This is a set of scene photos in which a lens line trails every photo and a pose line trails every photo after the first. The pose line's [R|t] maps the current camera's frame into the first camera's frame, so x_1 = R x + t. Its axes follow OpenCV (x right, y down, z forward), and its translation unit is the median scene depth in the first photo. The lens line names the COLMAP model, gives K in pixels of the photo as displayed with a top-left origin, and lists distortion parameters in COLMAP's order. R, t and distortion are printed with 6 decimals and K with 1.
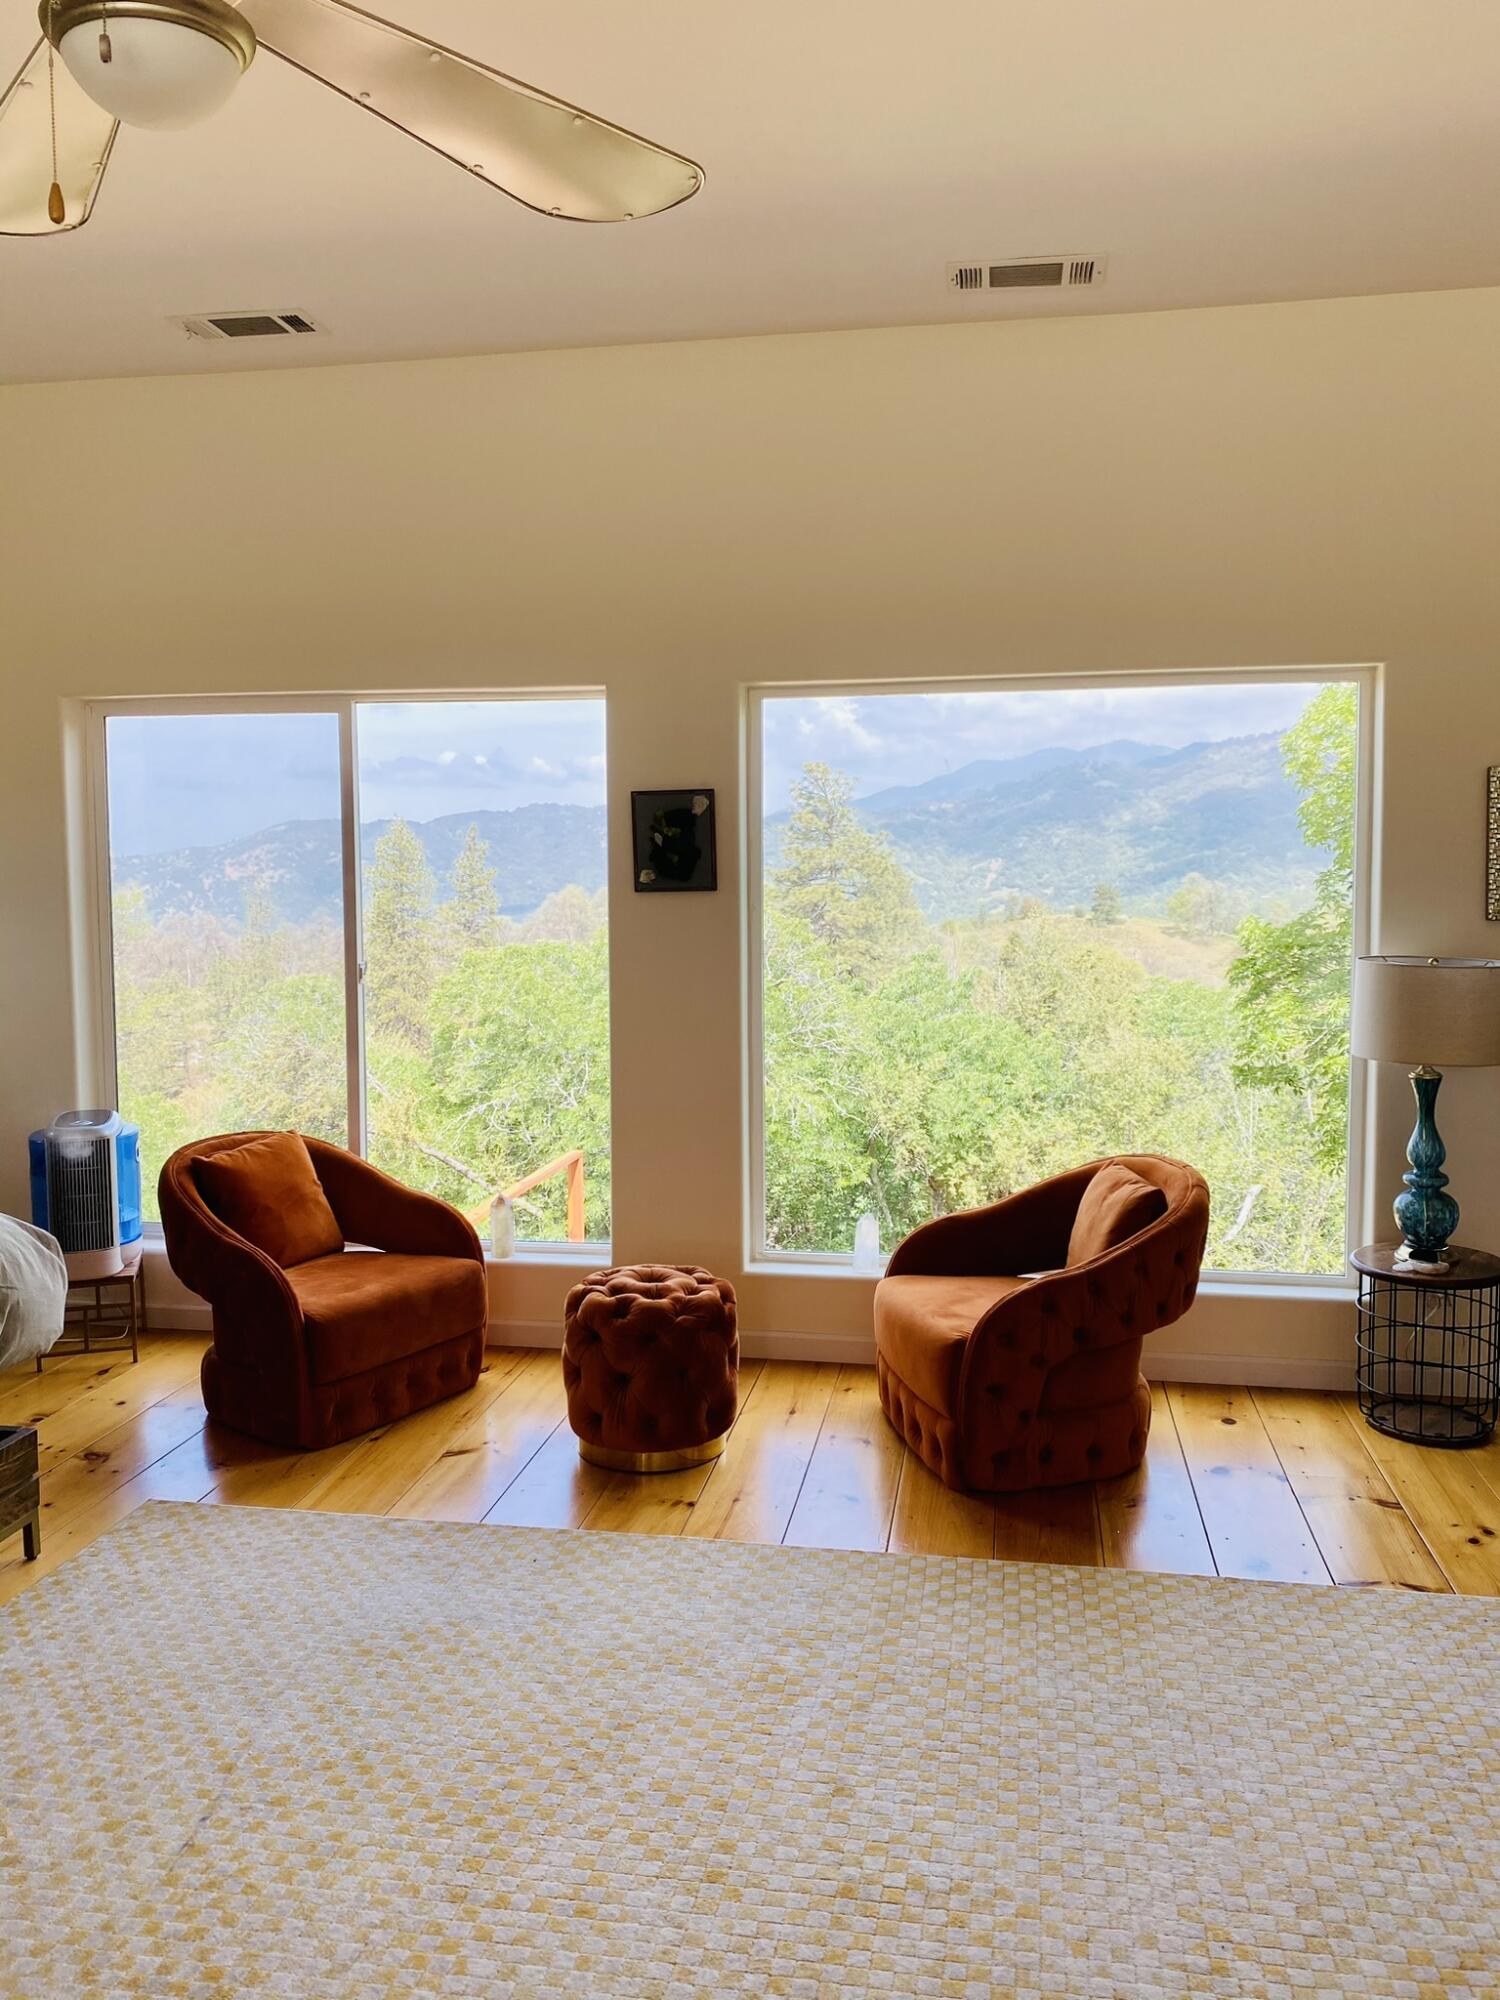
lens RADIAL K [[1531.4, 0, 760.0], [0, 1531.4, 981.0], [0, 0, 1]] dist [0.047301, -0.048560]
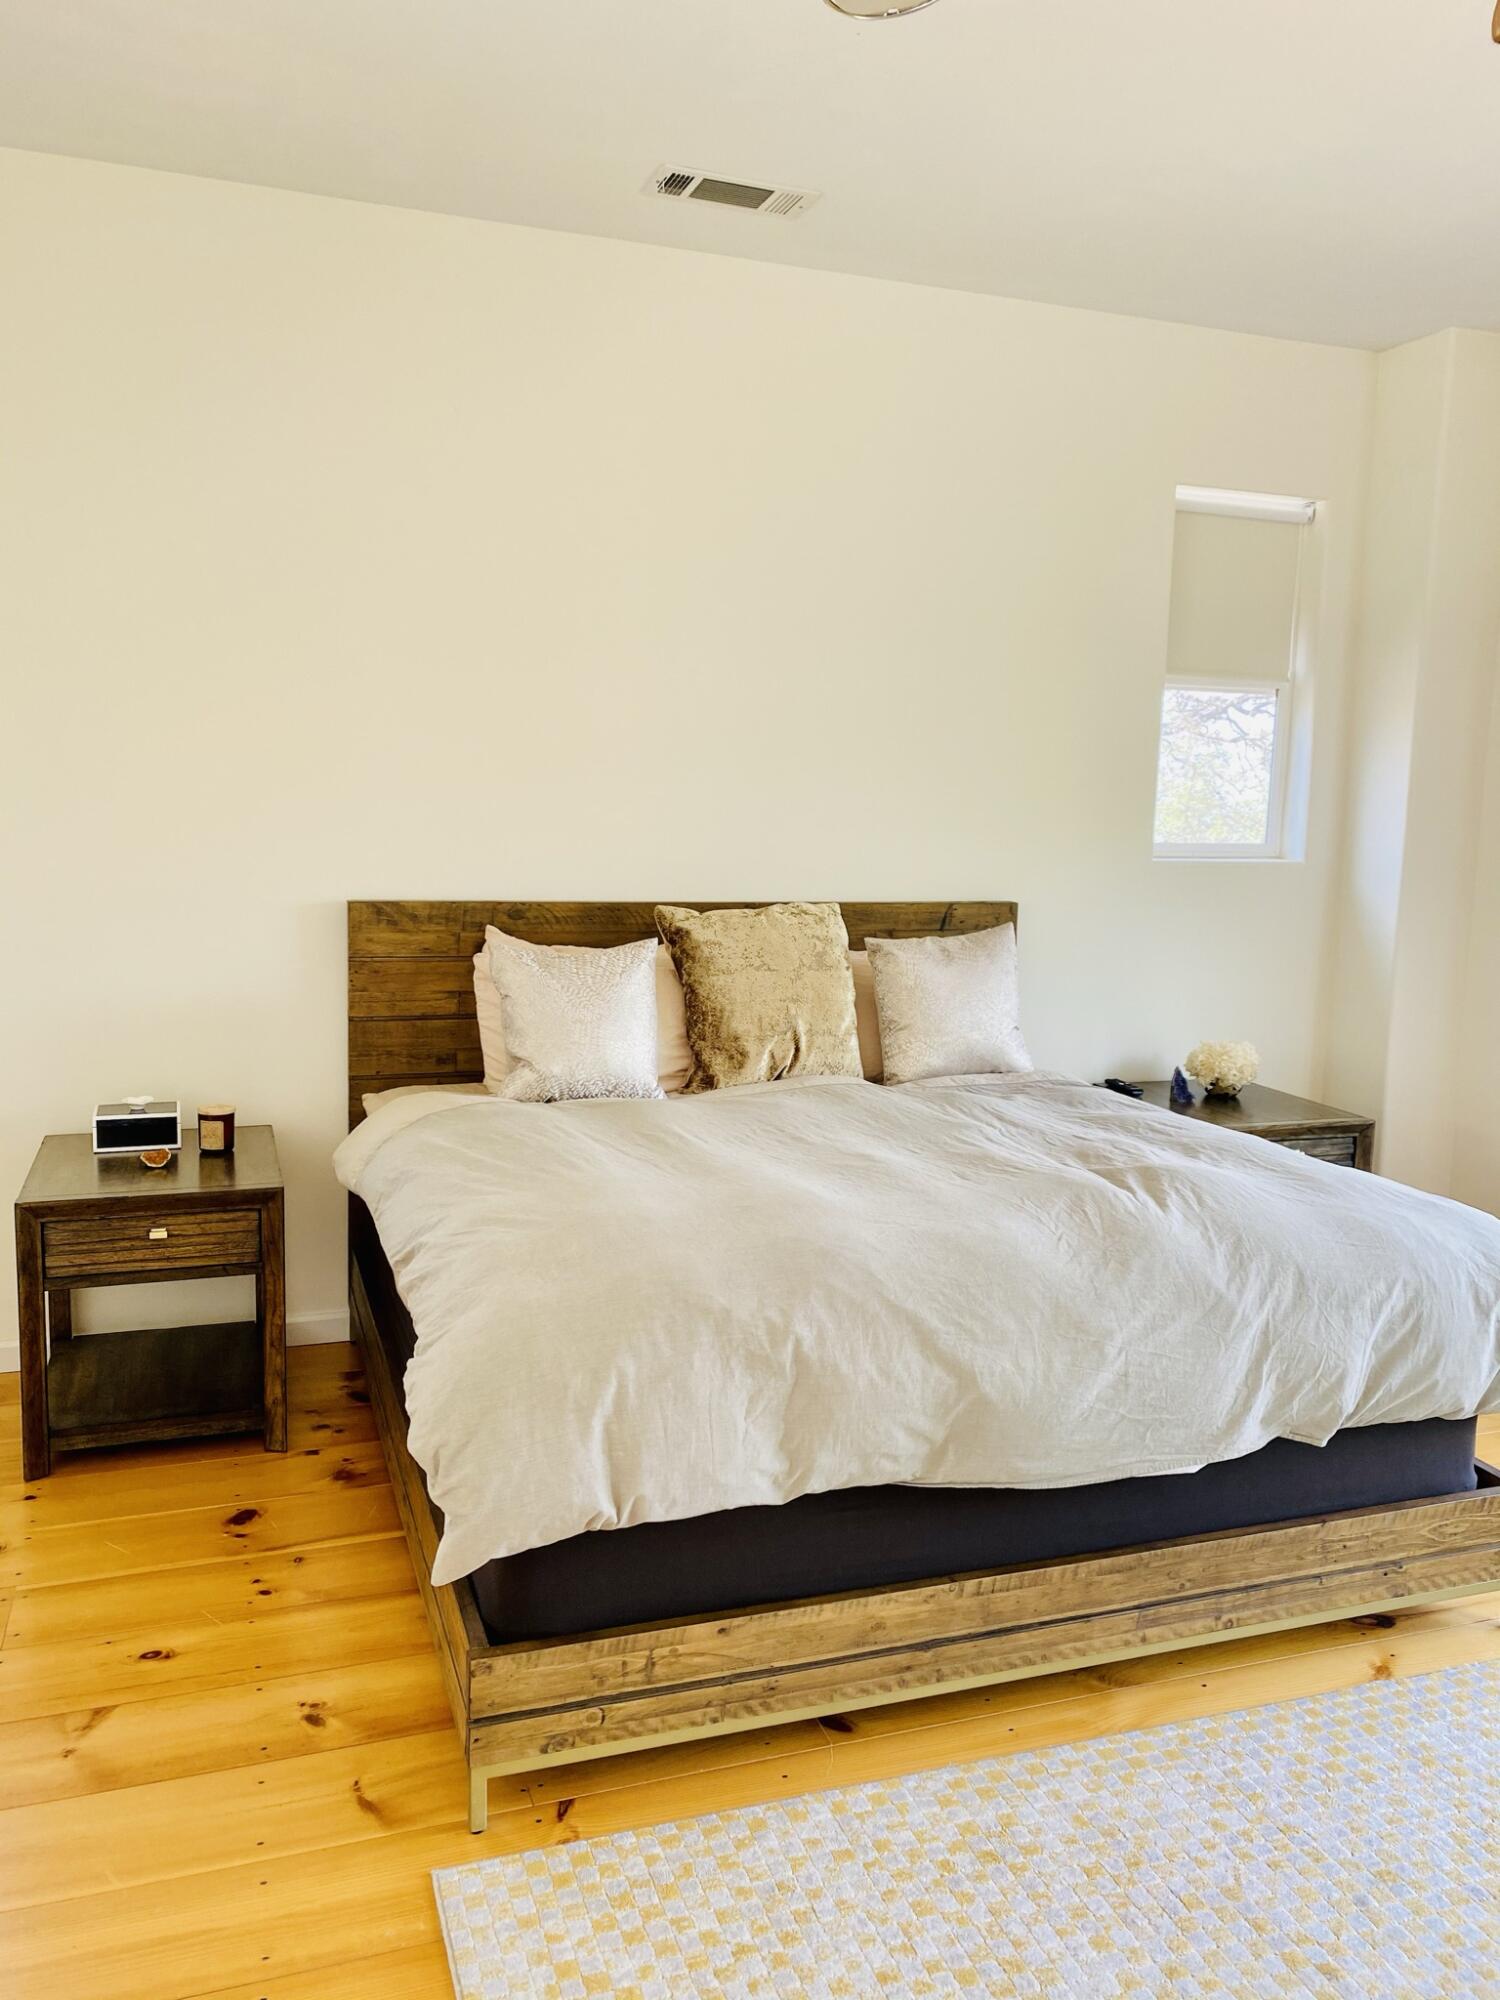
lens RADIAL K [[1531.4, 0, 741.2], [0, 1531.4, 978.4], [0, 0, 1]] dist [0.047301, -0.048560]
pose [[0.482286, 0.140146, -0.864731, 0.025769], [-0.103280, 0.989332, 0.102738, -0.031758], [0.869905, 0.039760, 0.491615, 0.140143]]
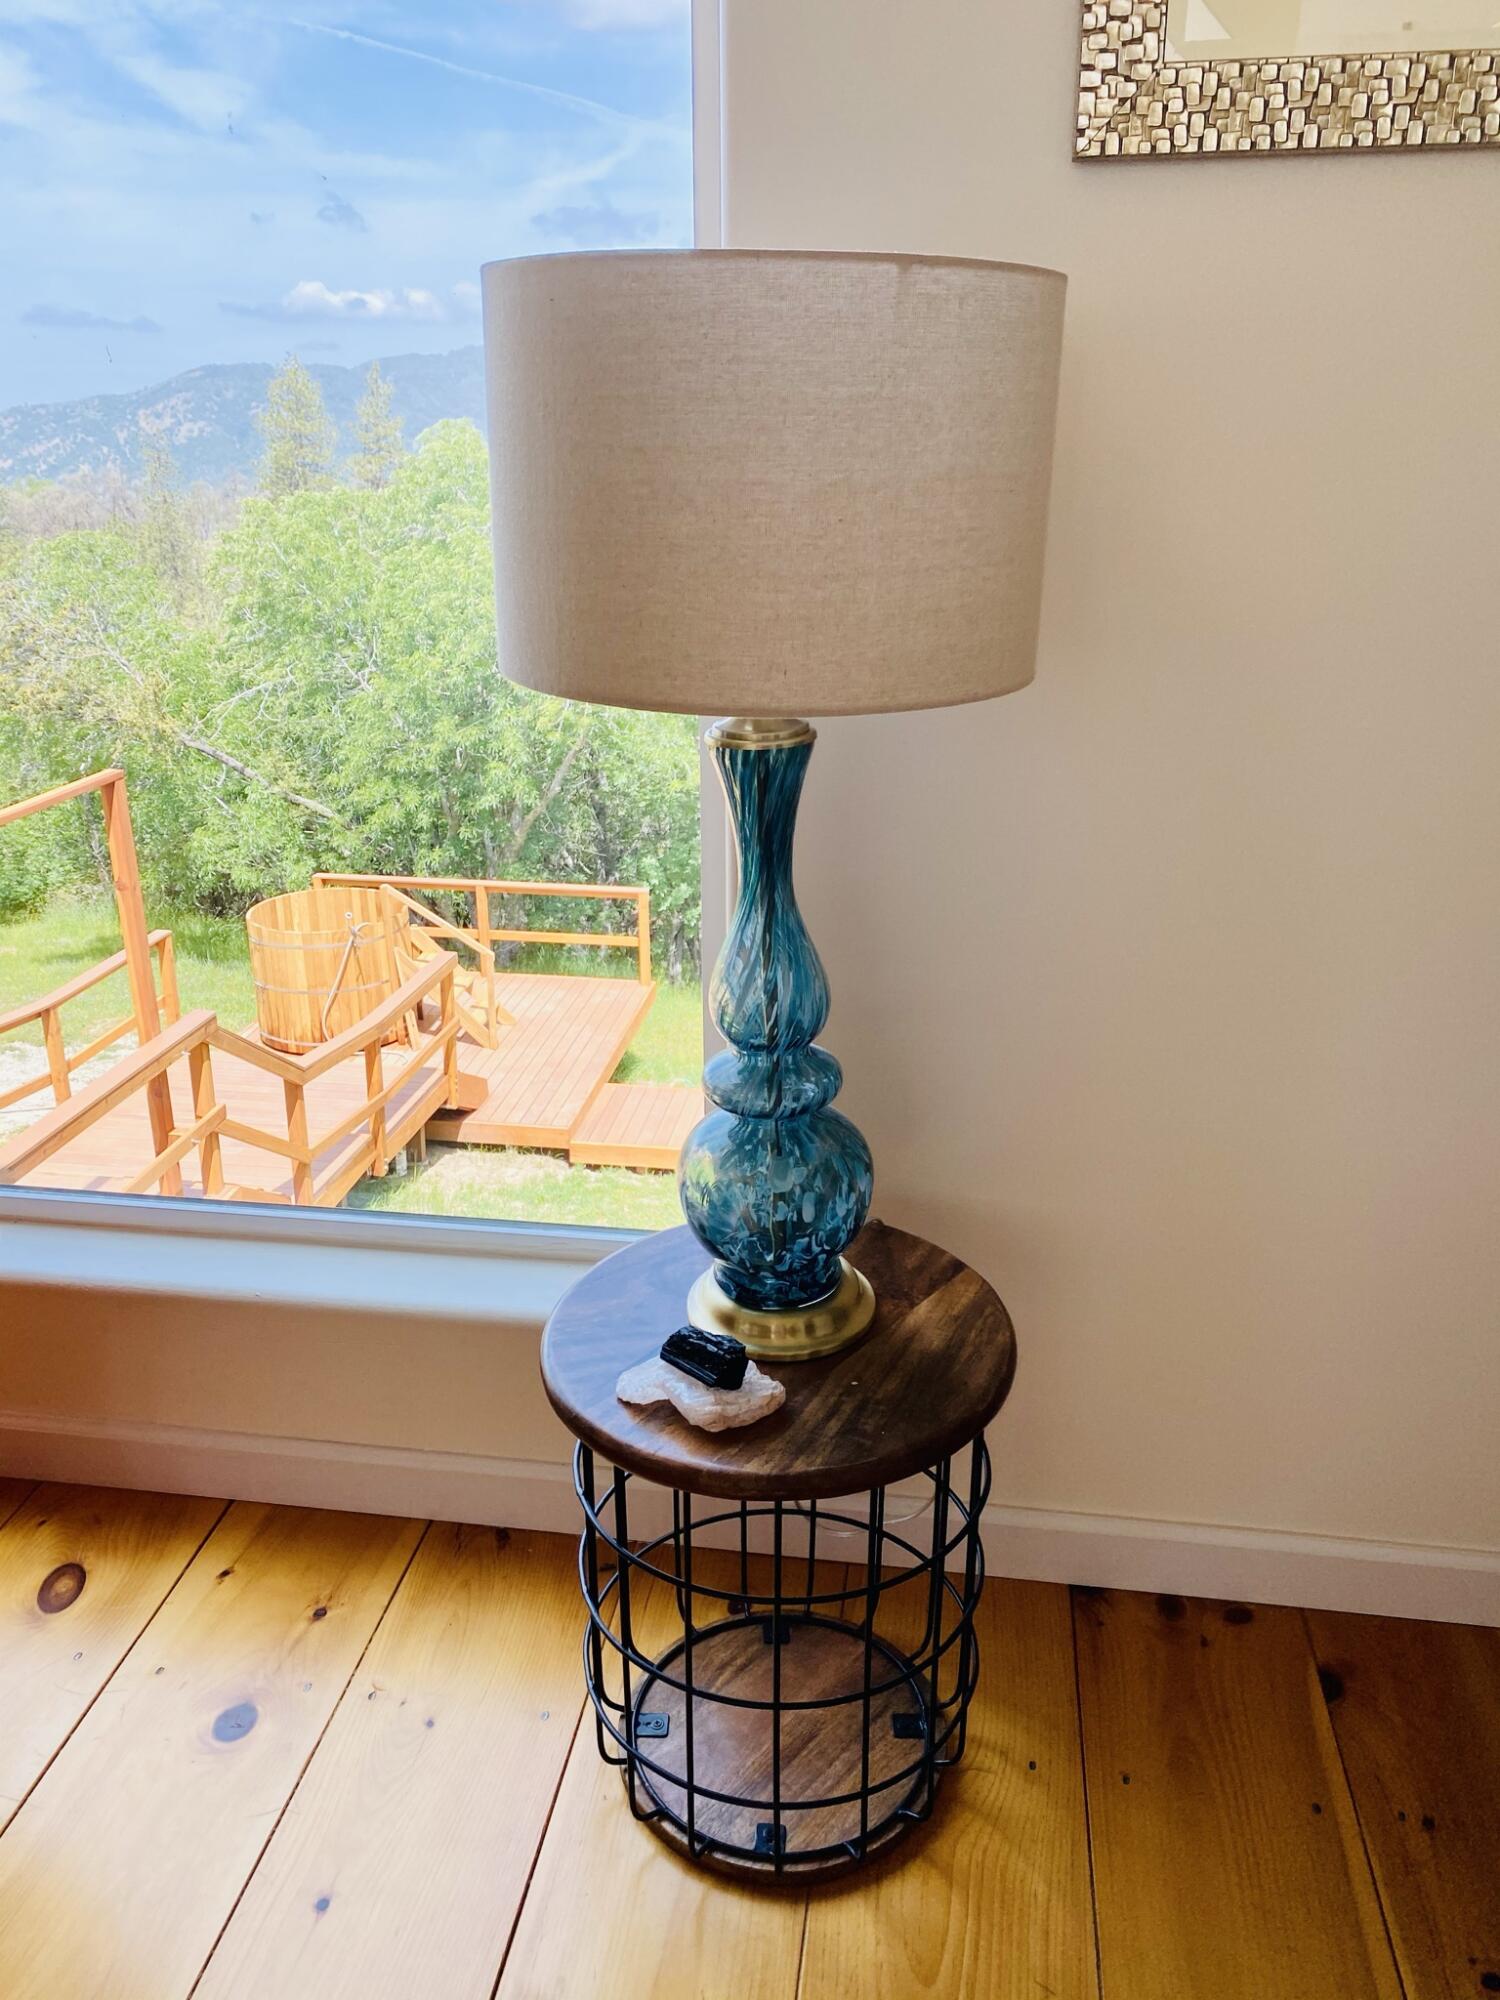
lens RADIAL K [[1531.4, 0, 744.5], [0, 1531.4, 991.9], [0, 0, 1]] dist [0.047301, -0.048560]
pose [[0.999846, -0.005379, 0.016701, 0.424058], [0.000539, 0.960815, 0.277190, 0.028637], [-0.017537, -0.277139, 0.960670, 0.721110]]
